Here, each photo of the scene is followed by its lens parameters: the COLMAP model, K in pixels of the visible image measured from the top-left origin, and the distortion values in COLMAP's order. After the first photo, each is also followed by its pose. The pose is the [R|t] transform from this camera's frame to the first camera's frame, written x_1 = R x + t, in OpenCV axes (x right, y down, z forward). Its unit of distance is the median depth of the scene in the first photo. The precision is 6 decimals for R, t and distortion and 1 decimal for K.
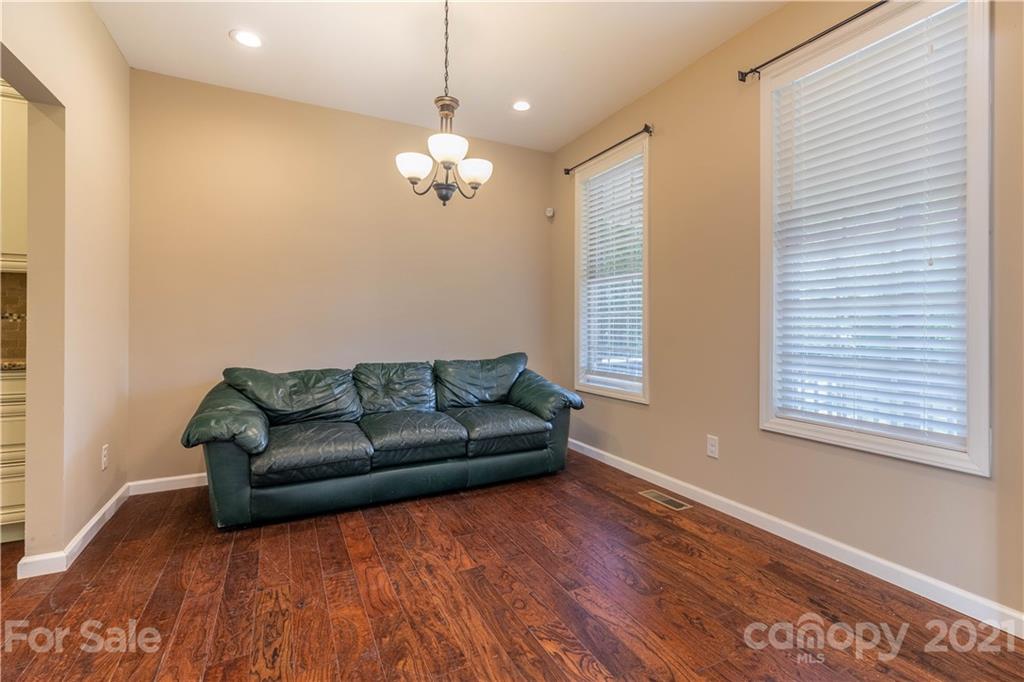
lens RADIAL K [[463.3, 0, 512.9], [0, 463.3, 329.2], [0, 0, 1]] dist [0.001551, 0.000592]
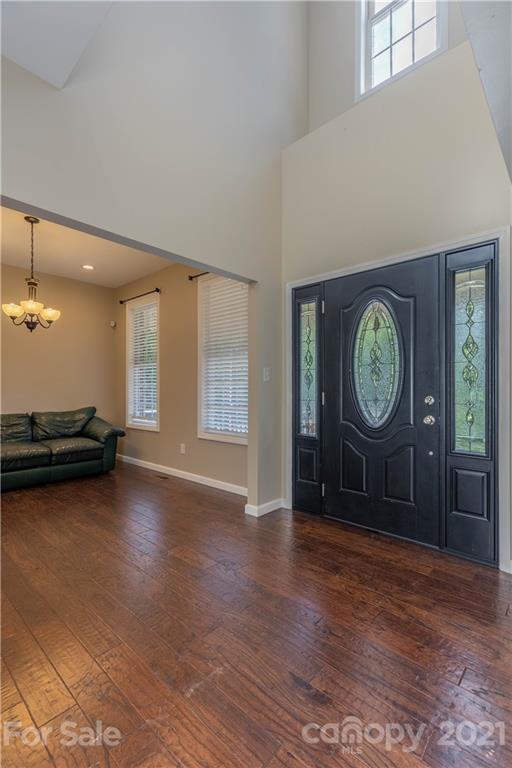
lens RADIAL K [[347.5, 0, 253.3], [0, 347.5, 390.3], [0, 0, 1]] dist [0.001551, 0.000592]
pose [[0.934731, -0.002467, 0.355348, 0.149091], [0.003717, 0.999989, -0.002834, -0.006299], [-0.355337, 0.003970, 0.934730, -0.513859]]
